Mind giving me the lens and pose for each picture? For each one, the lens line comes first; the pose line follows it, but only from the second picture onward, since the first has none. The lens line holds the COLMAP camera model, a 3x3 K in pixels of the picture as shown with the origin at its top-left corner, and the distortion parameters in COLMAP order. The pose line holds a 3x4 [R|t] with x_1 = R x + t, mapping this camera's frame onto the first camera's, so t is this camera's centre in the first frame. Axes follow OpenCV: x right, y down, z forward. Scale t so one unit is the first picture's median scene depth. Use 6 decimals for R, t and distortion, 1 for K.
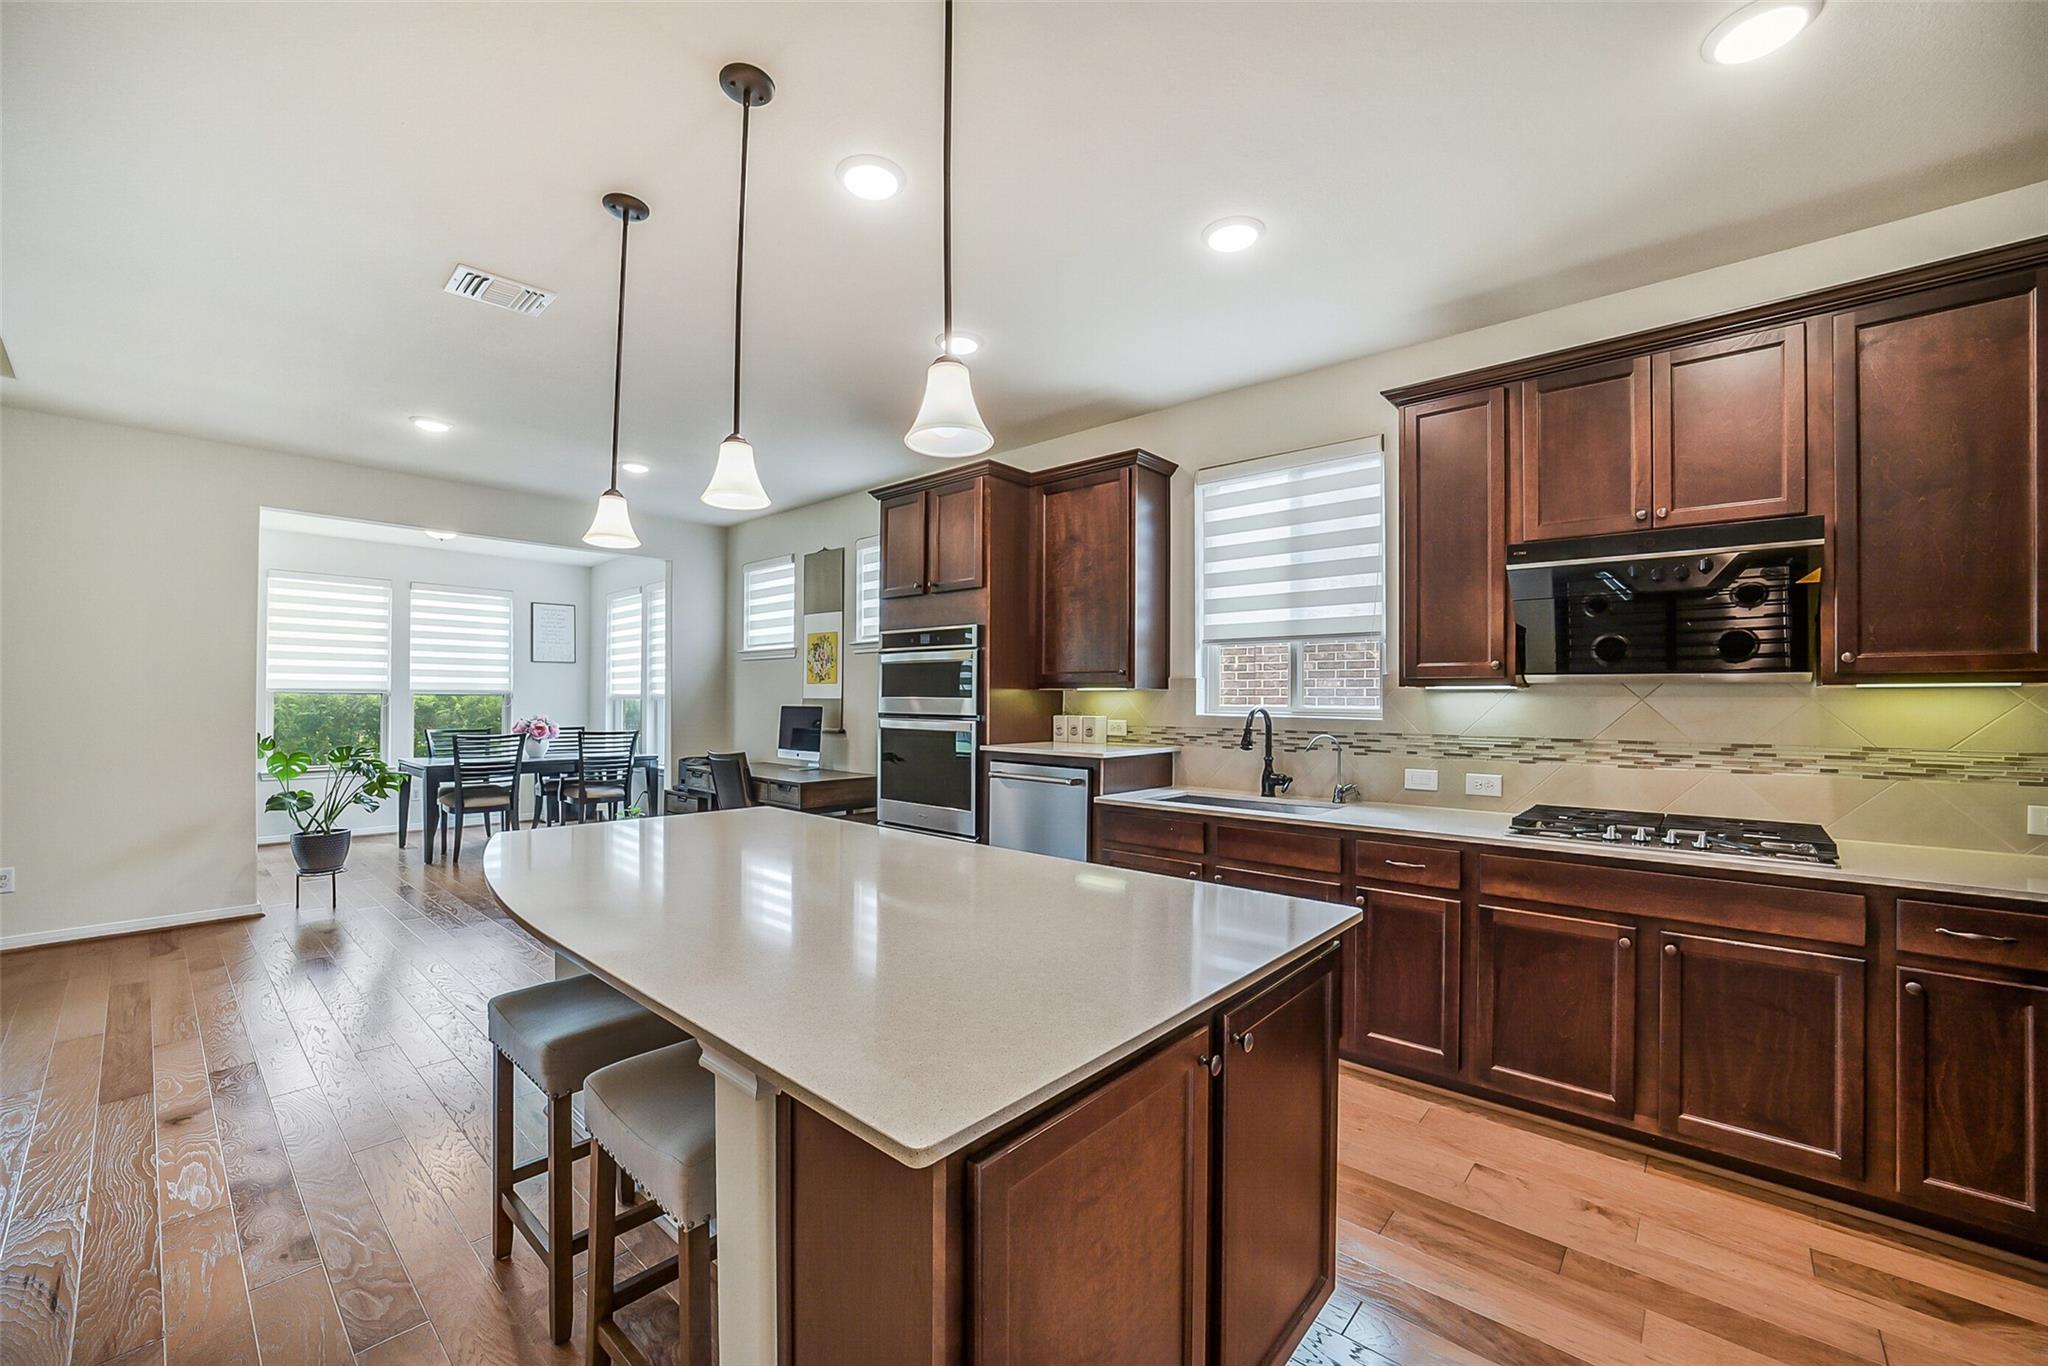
lens RADIAL K [[806.3, 0, 1020.3], [0, 806.3, 696.7], [0, 0, 1]] dist [-0.032461, 0.004214]
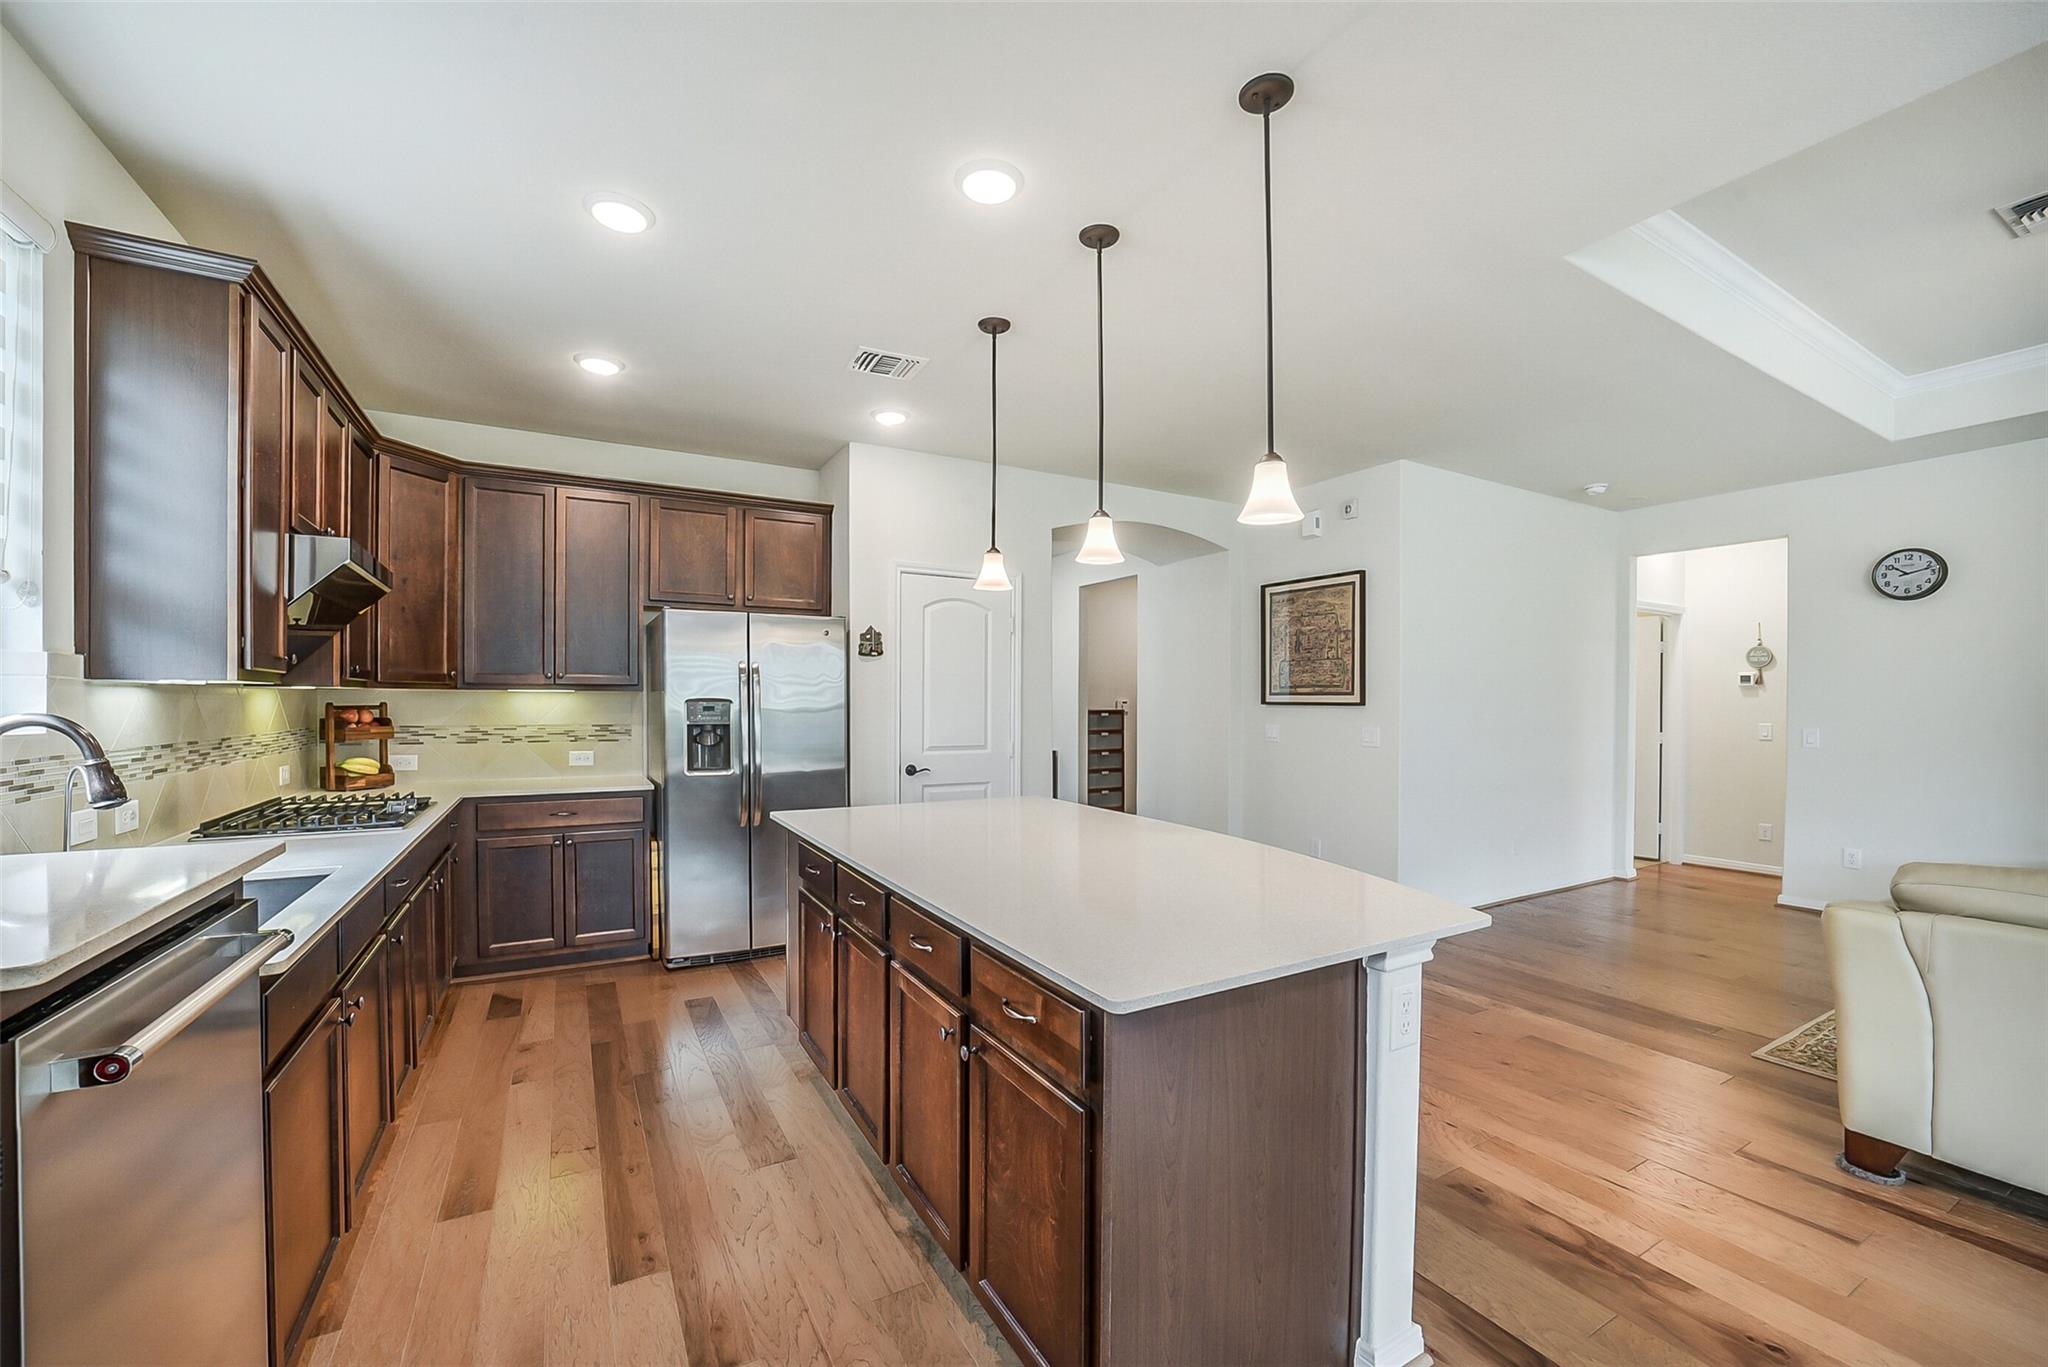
lens RADIAL K [[806.3, 0, 1009.7], [0, 806.3, 701.4], [0, 0, 1]] dist [-0.032461, 0.004214]
pose [[-0.945096, -0.007986, 0.326696, -0.214414], [-0.008912, 0.999959, -0.001339, 0.000615], [-0.326672, -0.004177, -0.945128, 0.767741]]
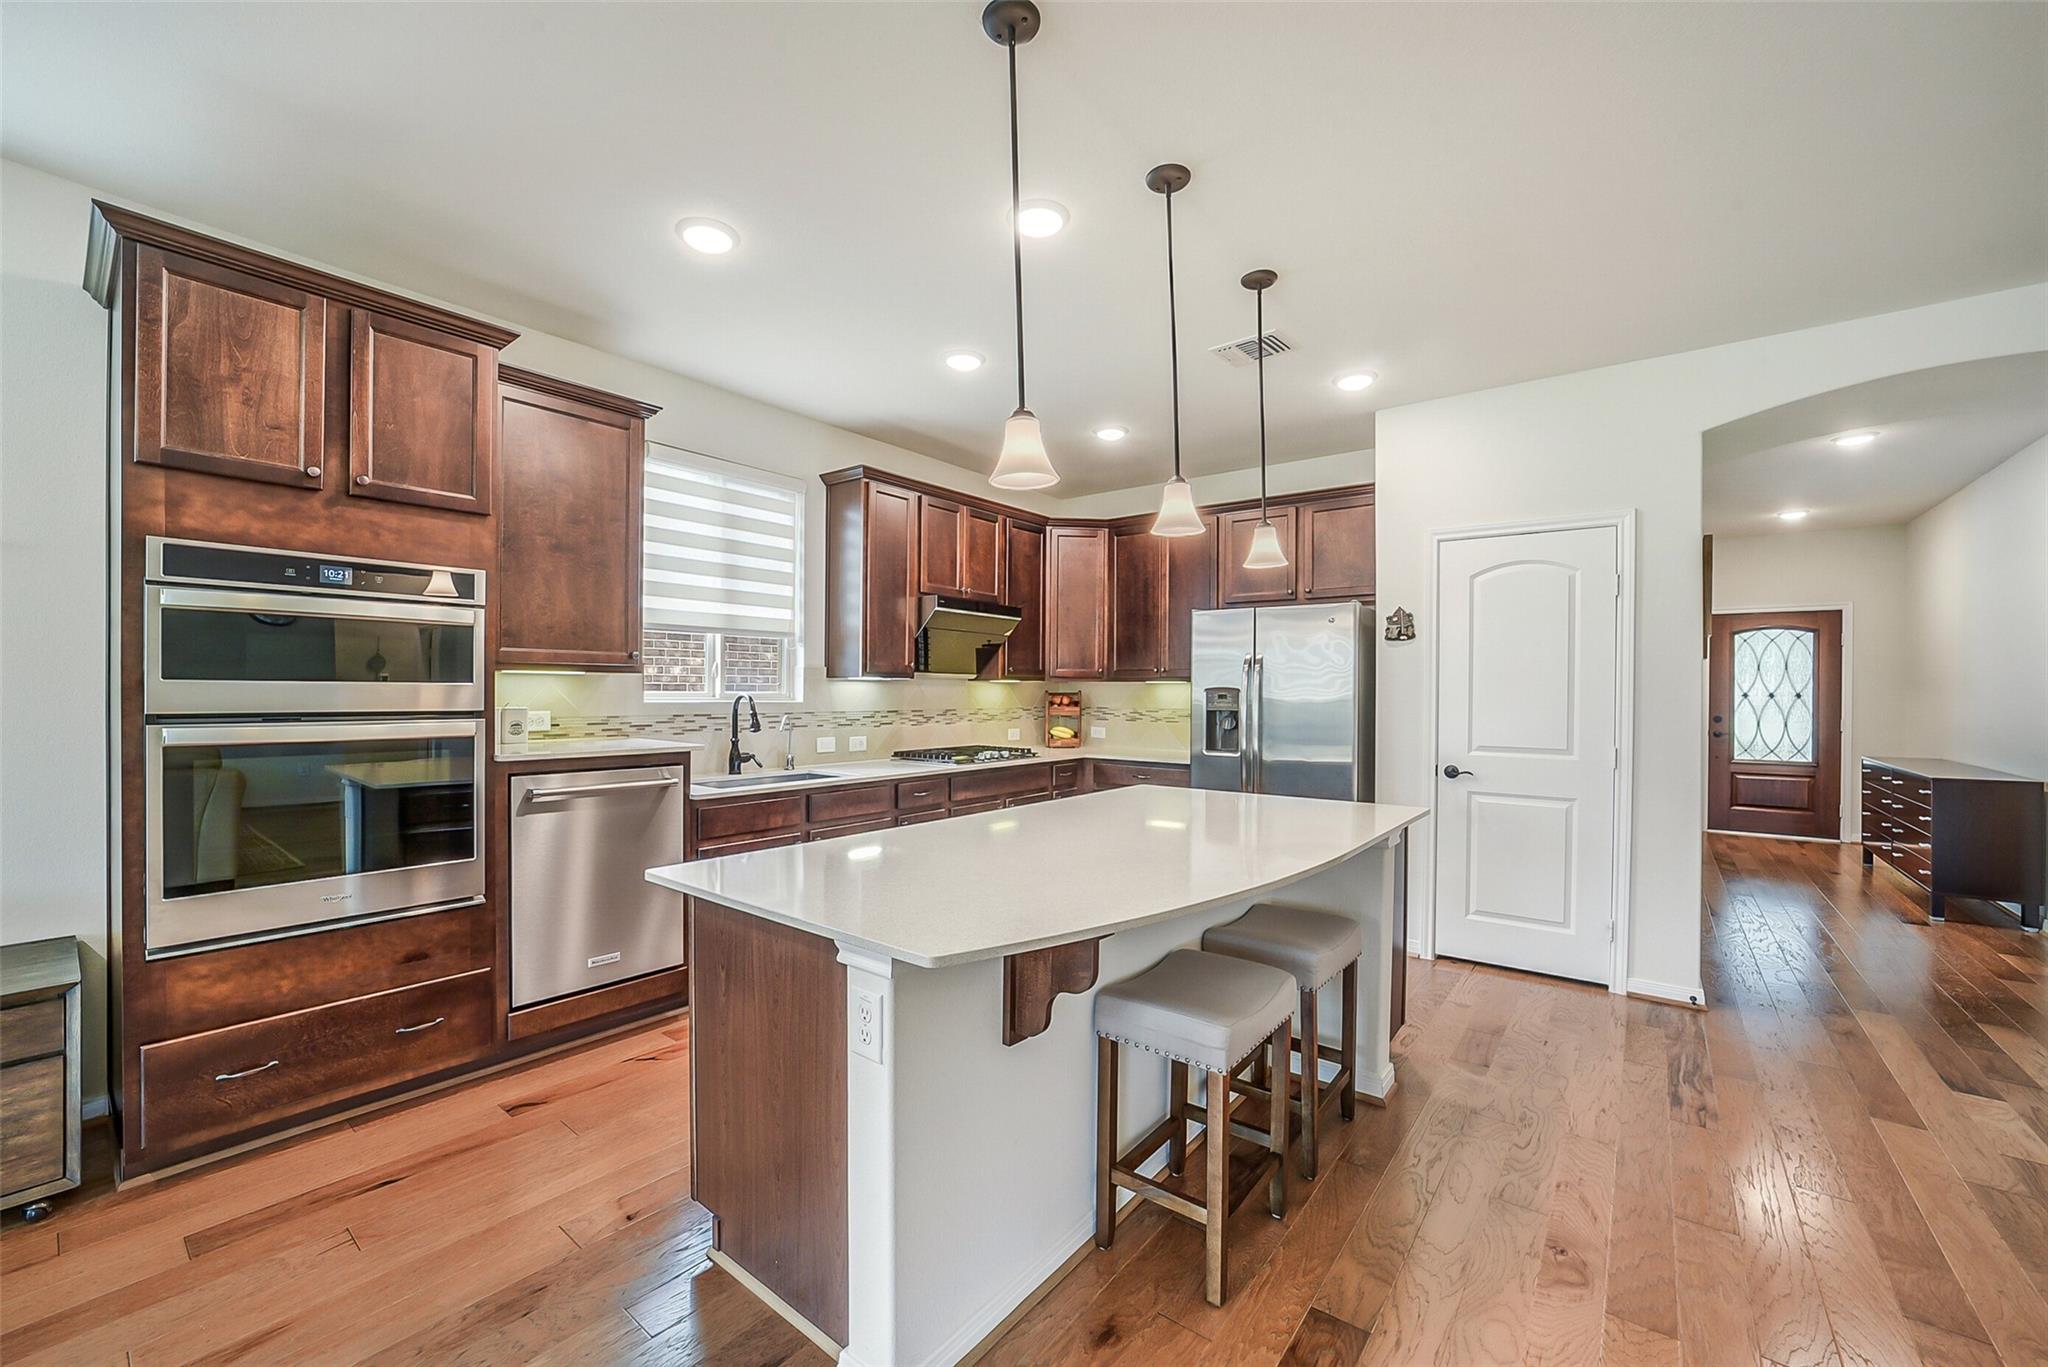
lens RADIAL K [[806.3, 0, 1032.0], [0, 806.3, 692.7], [0, 0, 1]] dist [-0.032461, 0.004214]
pose [[-0.072418, -0.009612, 0.997328, -0.517948], [-0.009643, 0.999914, 0.008937, -0.000802], [-0.997328, -0.008970, -0.072505, 0.430759]]
